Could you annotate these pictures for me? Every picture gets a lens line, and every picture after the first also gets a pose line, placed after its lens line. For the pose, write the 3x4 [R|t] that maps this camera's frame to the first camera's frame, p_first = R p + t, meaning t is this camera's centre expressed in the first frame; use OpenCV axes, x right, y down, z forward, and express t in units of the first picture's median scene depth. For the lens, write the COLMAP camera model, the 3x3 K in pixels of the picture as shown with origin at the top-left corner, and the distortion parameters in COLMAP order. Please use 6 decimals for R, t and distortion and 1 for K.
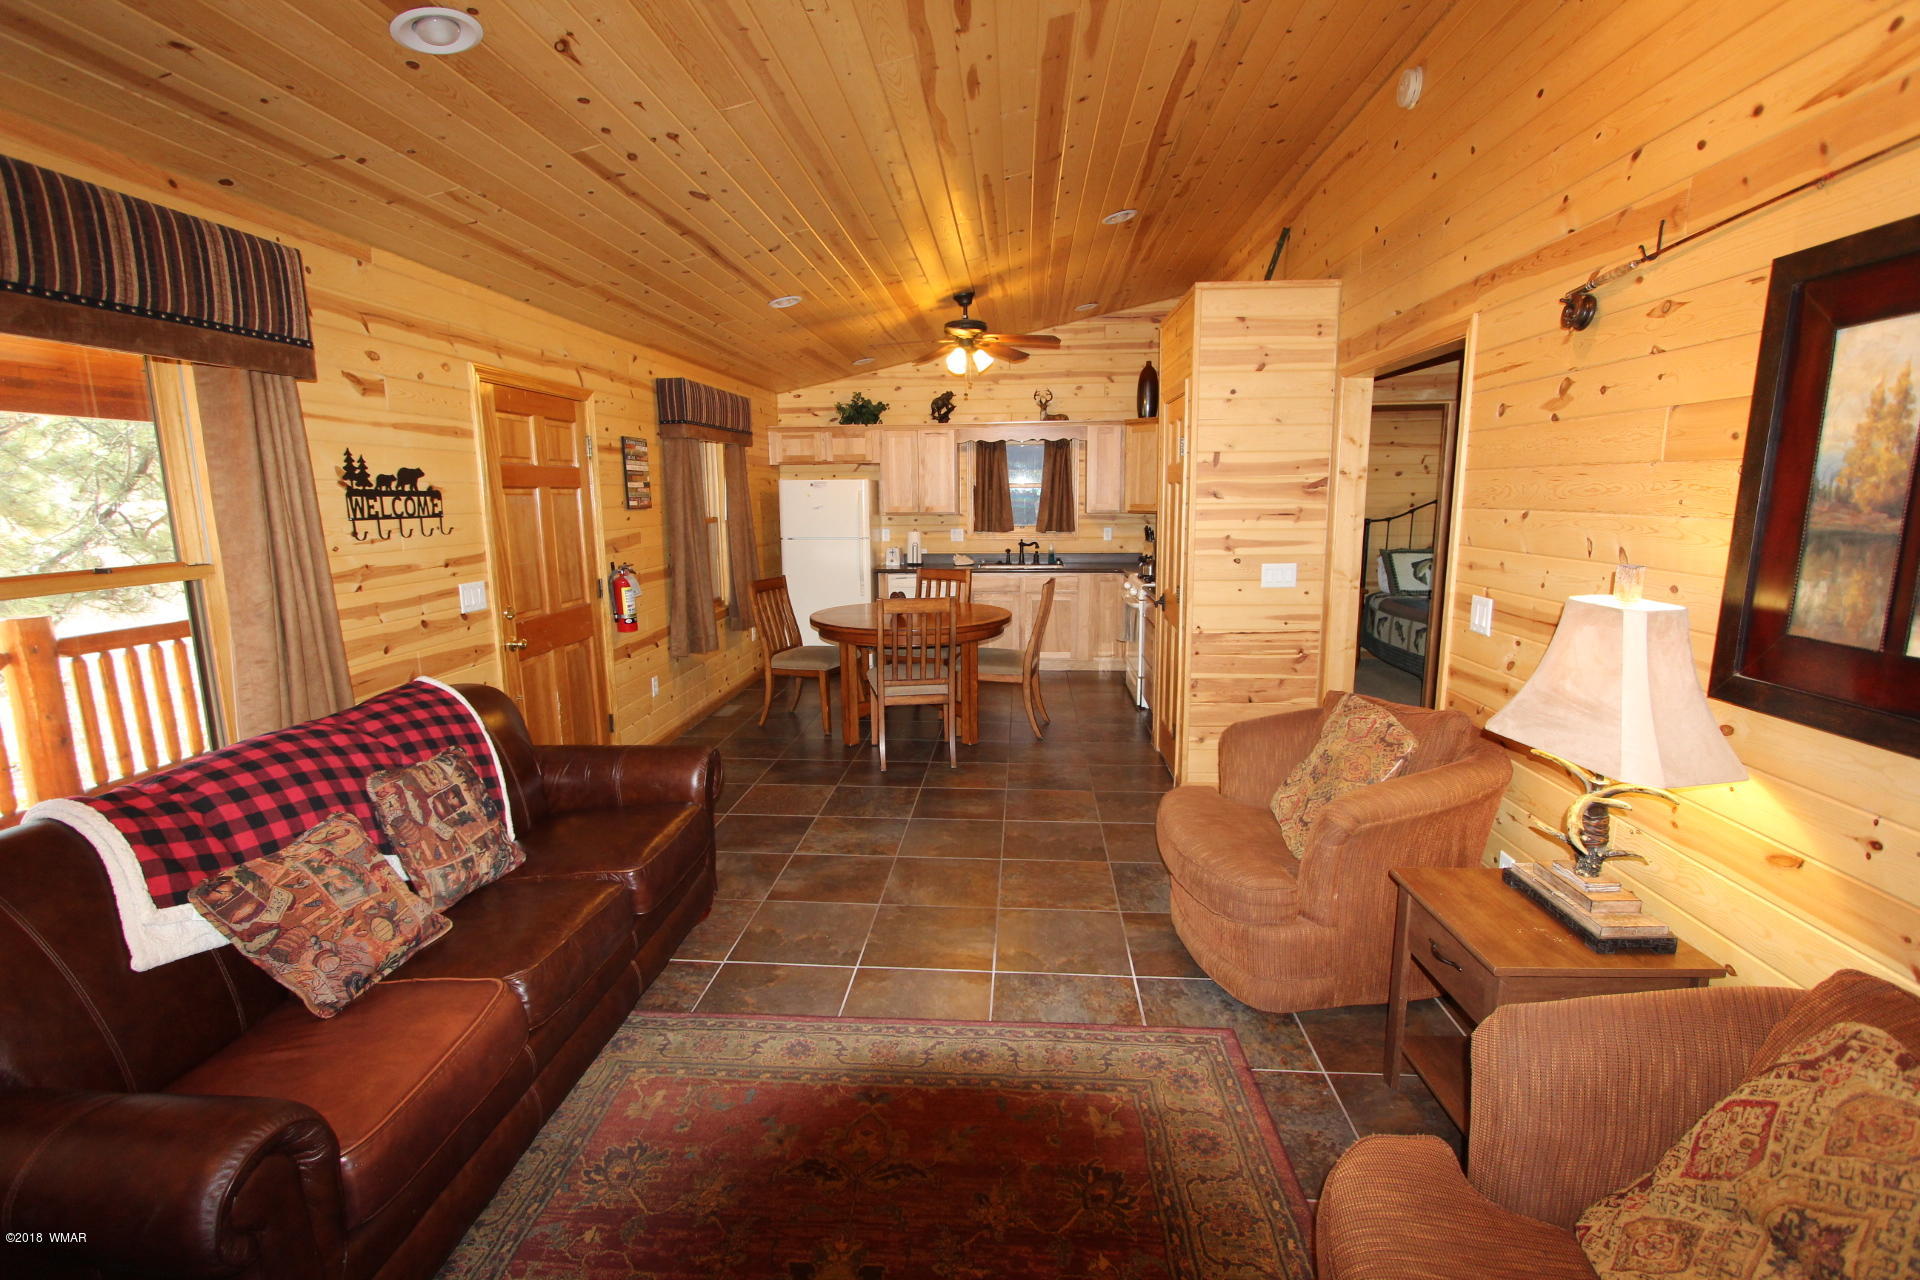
lens RADIAL K [[884.8, 0, 948.9], [0, 884.8, 647.7], [0, 0, 1]] dist [-0.016178, 0.001487]
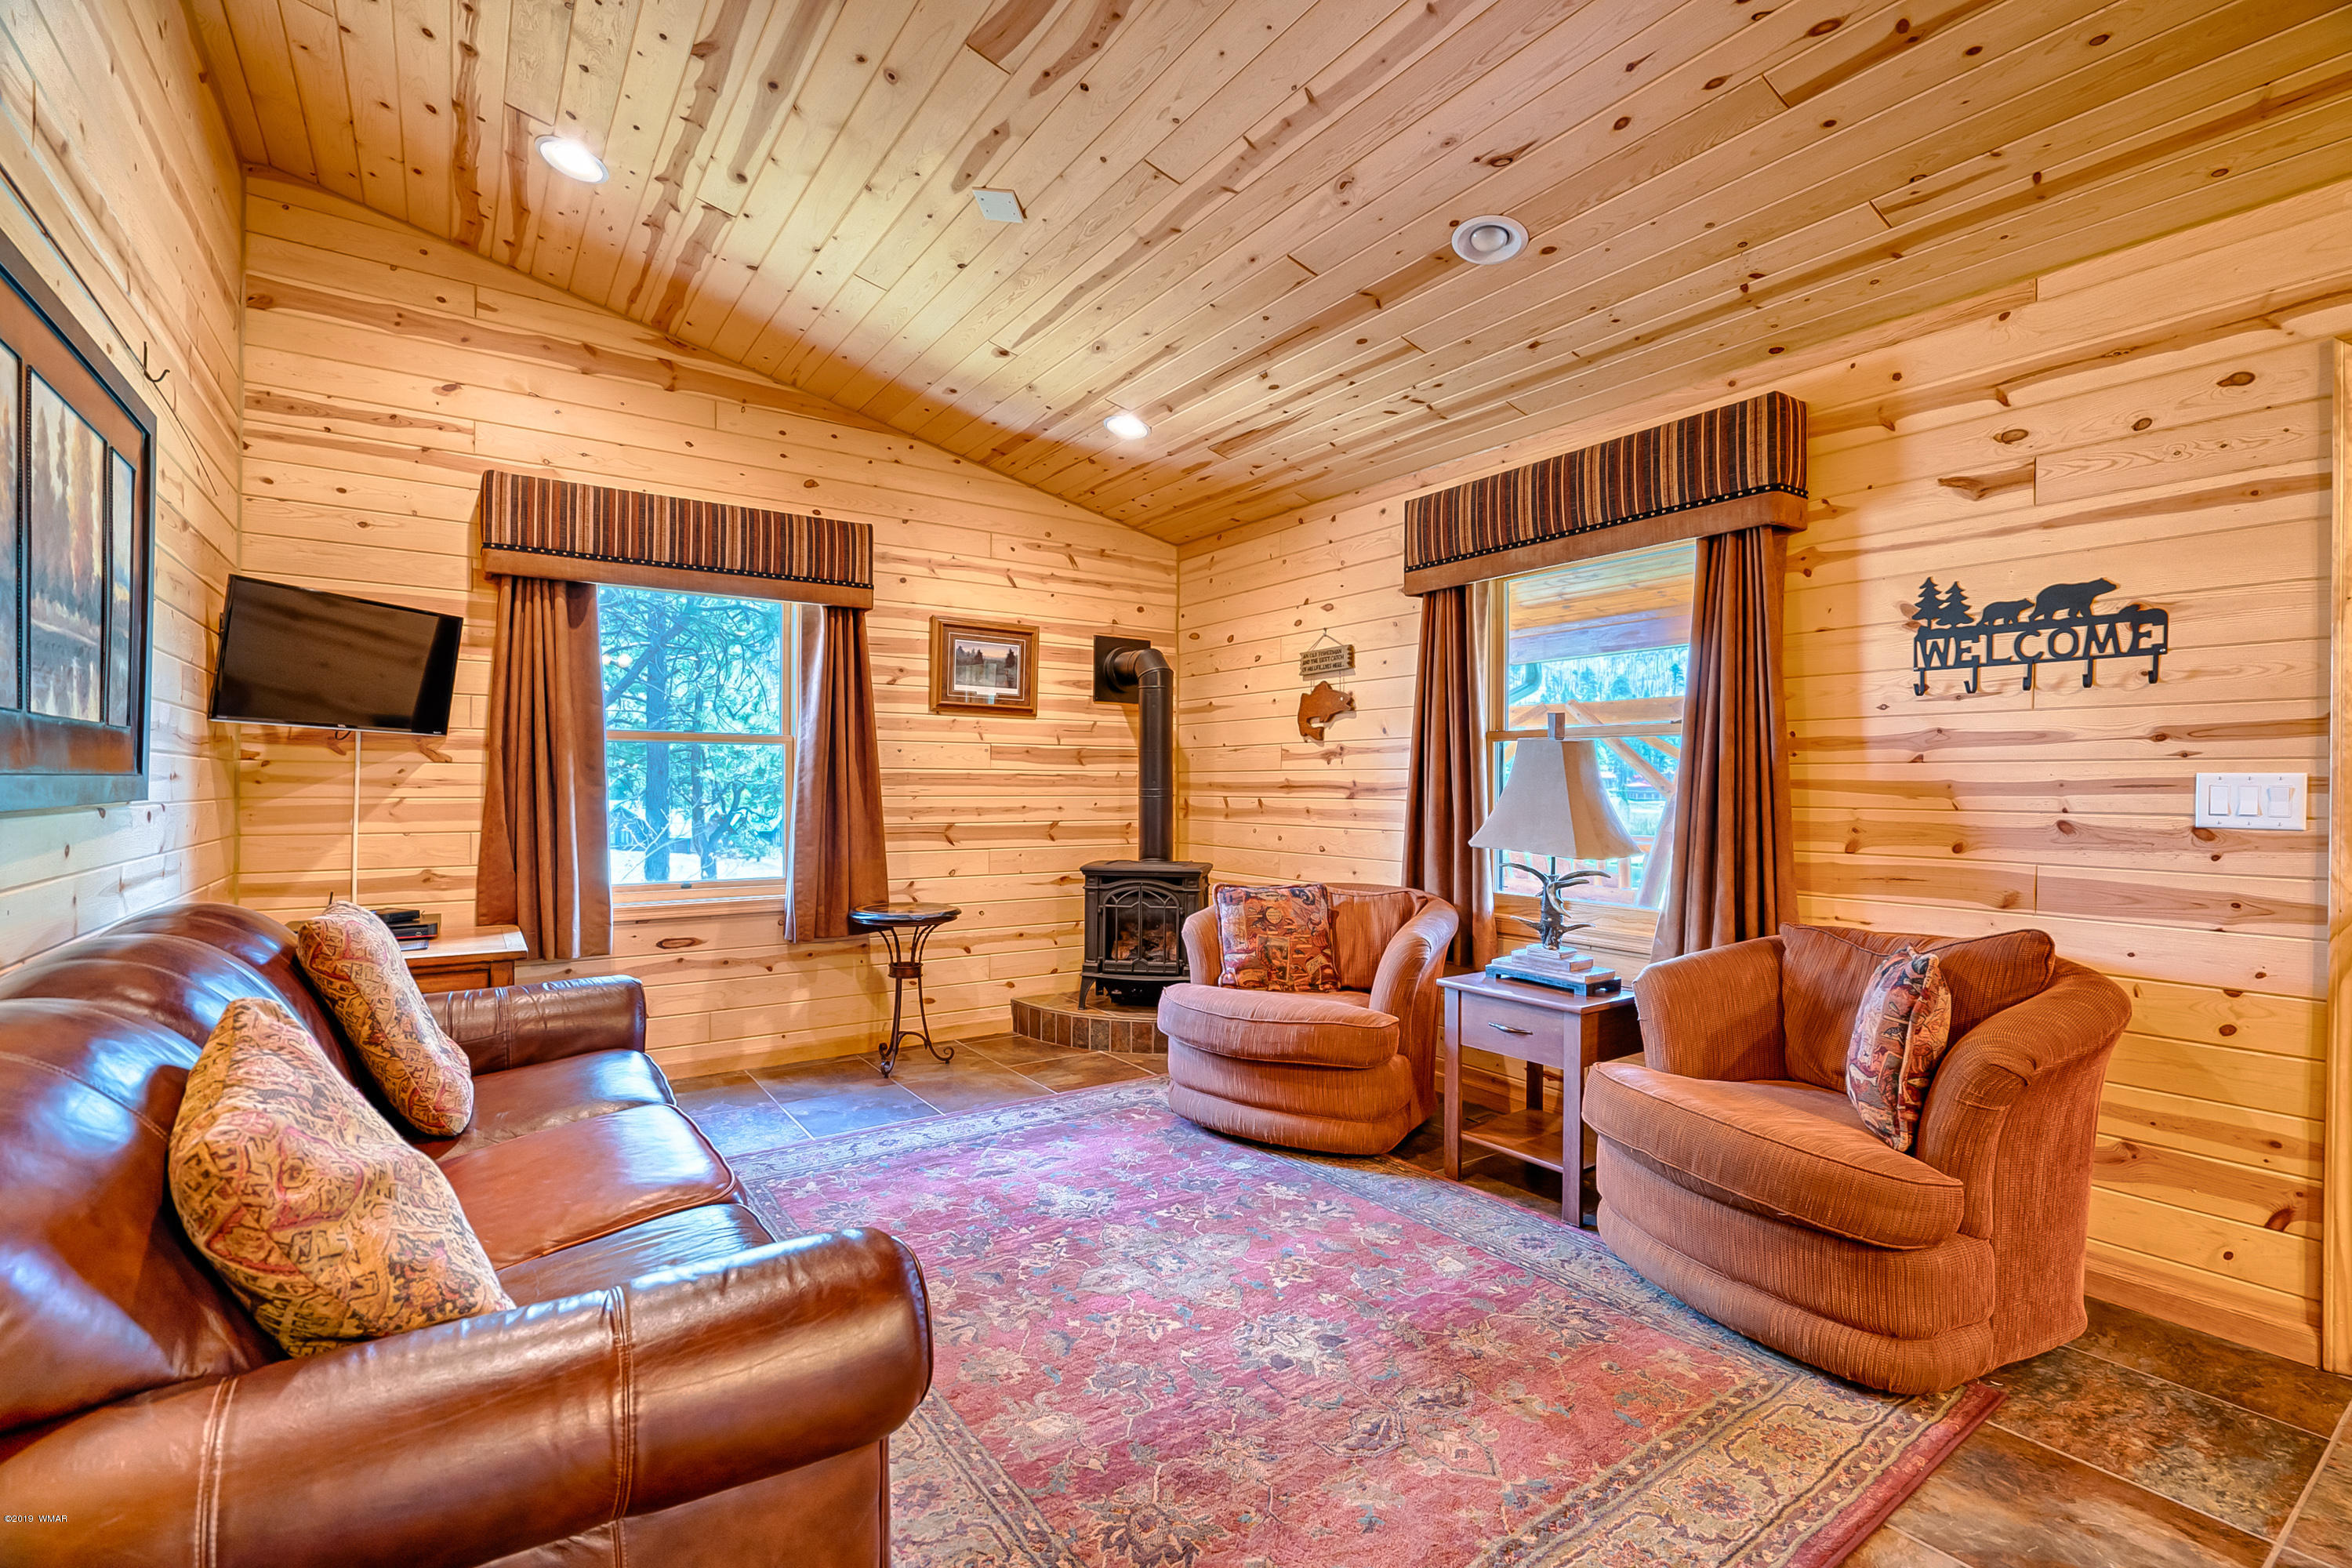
lens RADIAL K [[1049.1, 0, 1185.2], [0, 1049.1, 784.2], [0, 0, 1]] dist [-0.011828, 0.007537]
pose [[-0.768443, 0.005454, -0.639895, 0.283380], [-0.109845, 0.983997, 0.140299, -0.071993], [0.630420, 0.178101, -0.755547, 0.901151]]
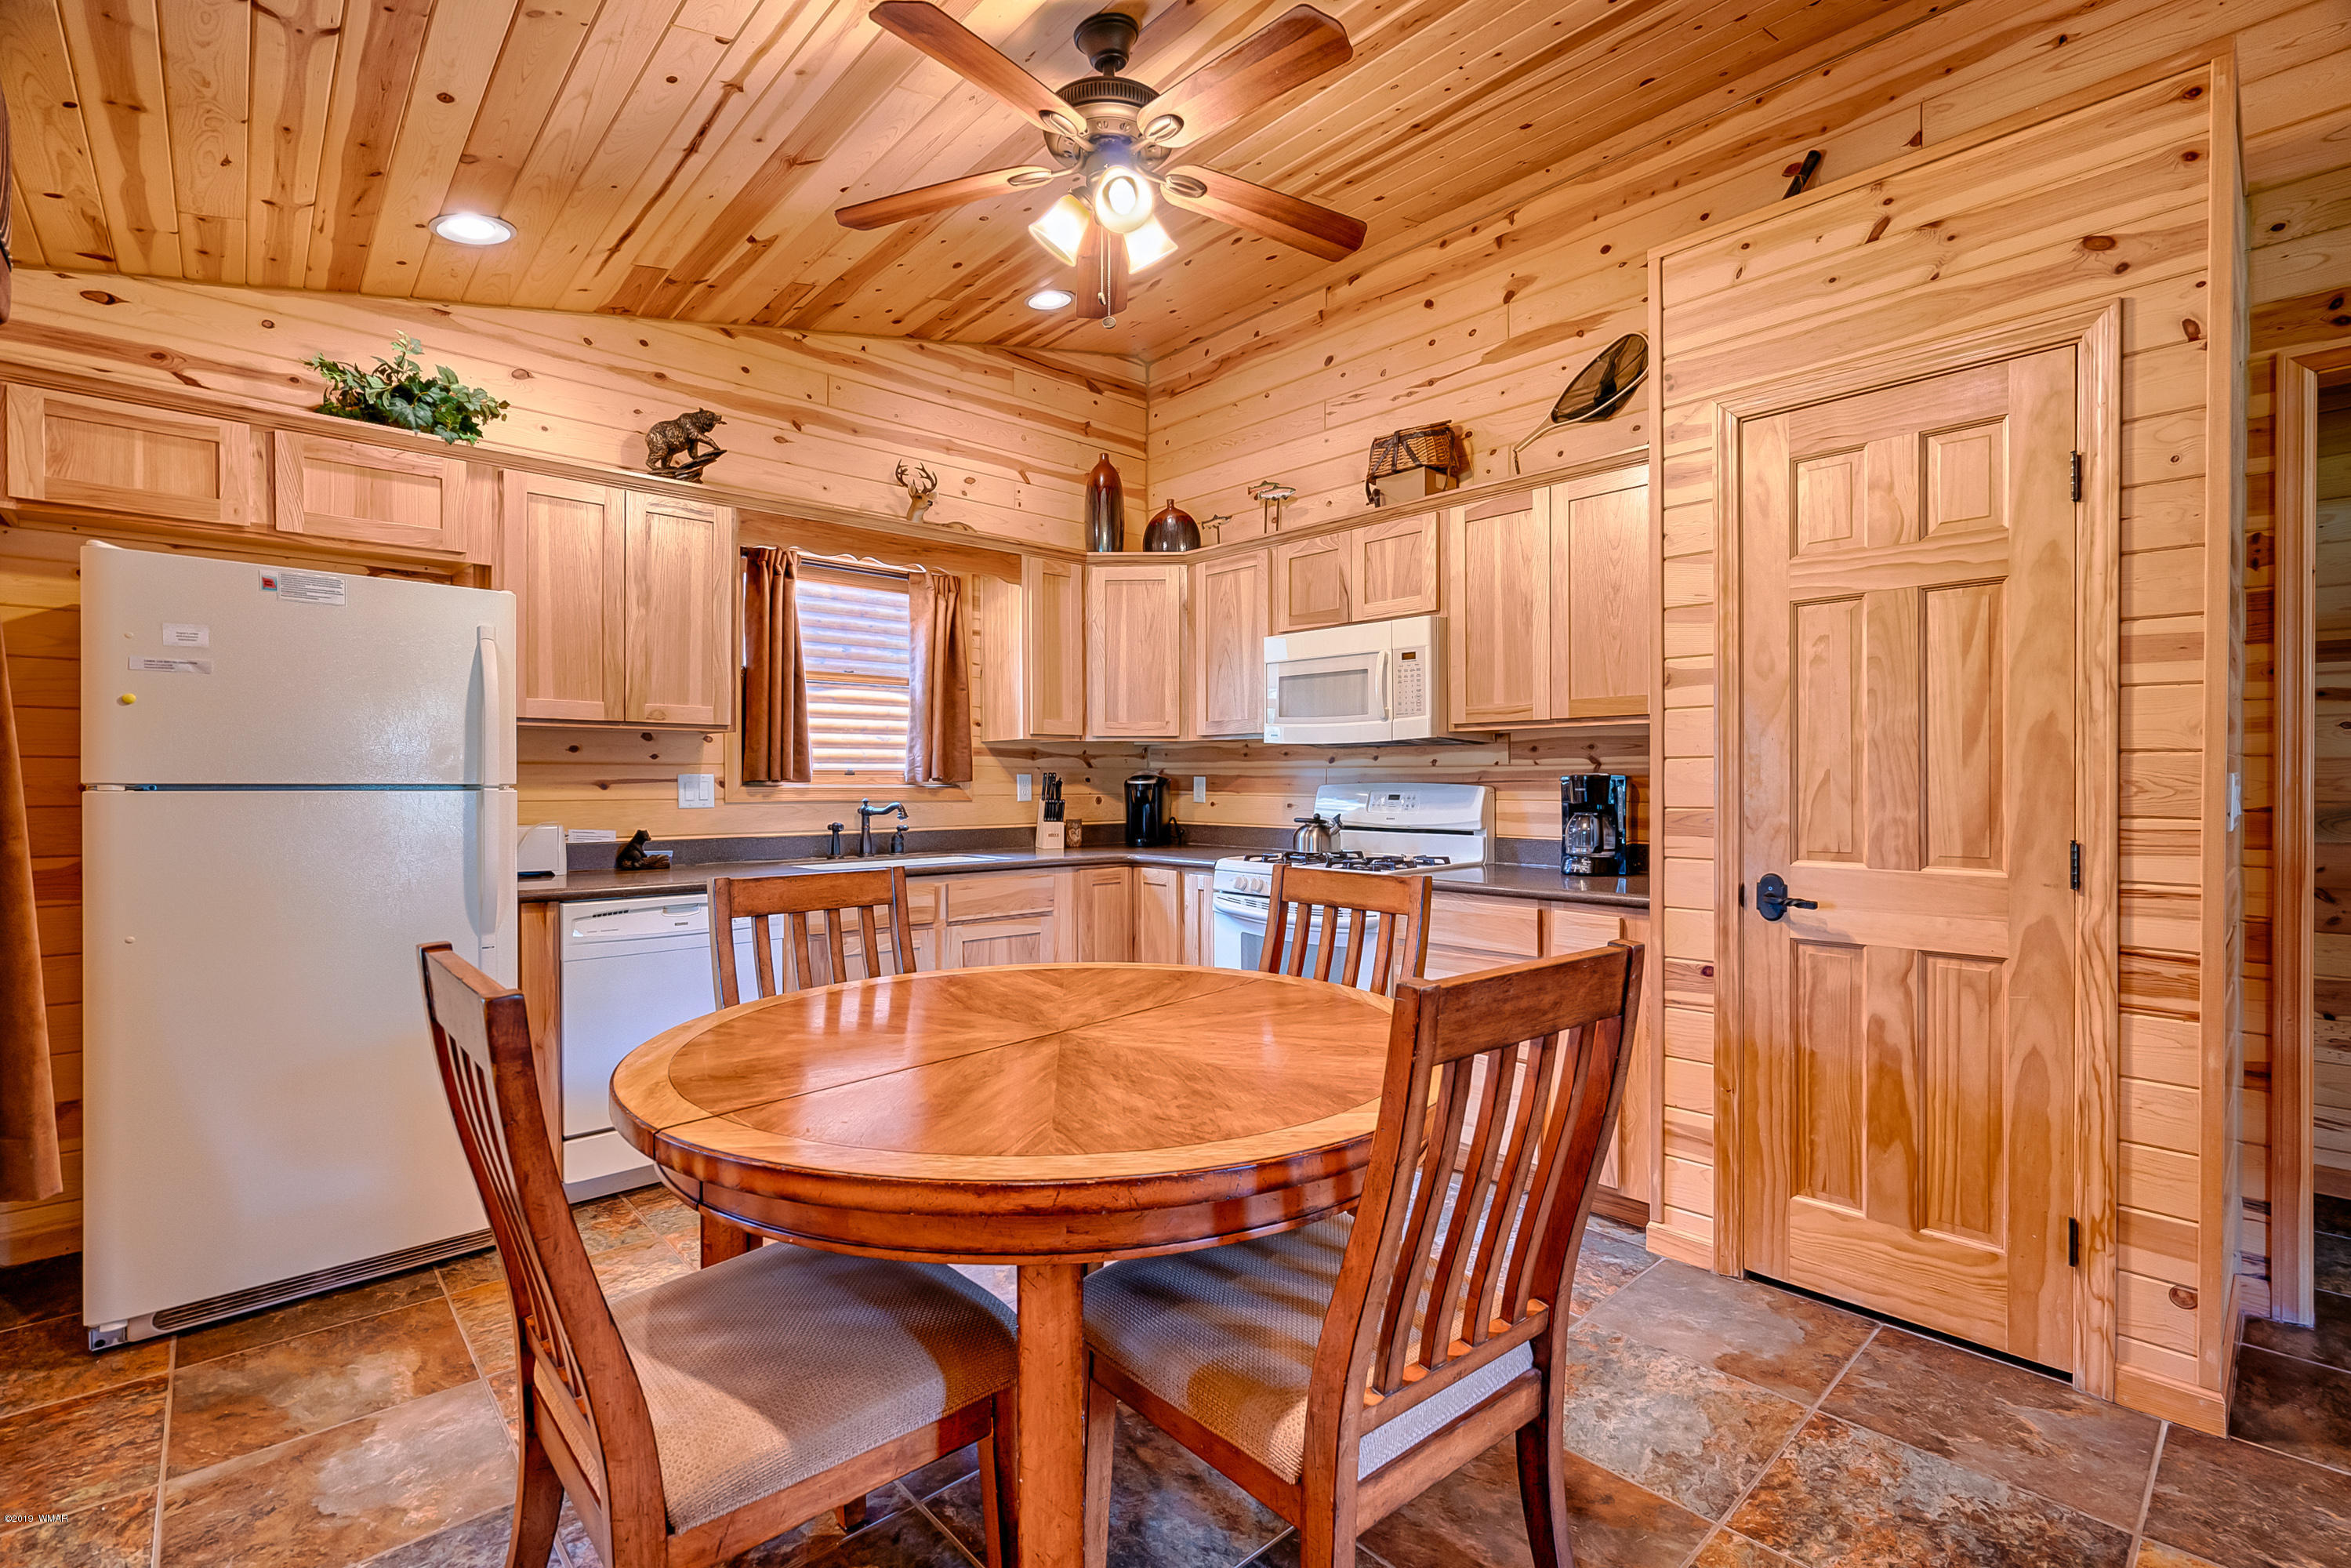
lens RADIAL K [[1048.7, 0, 1184.7], [0, 1048.7, 784.2], [0, 0, 1]] dist [-0.011828, 0.007537]
pose [[0.676387, 0.007791, 0.736505, -0.339981], [0.123583, 0.984568, -0.123911, -0.091516], [-0.726104, 0.174831, 0.664986, 1.039495]]
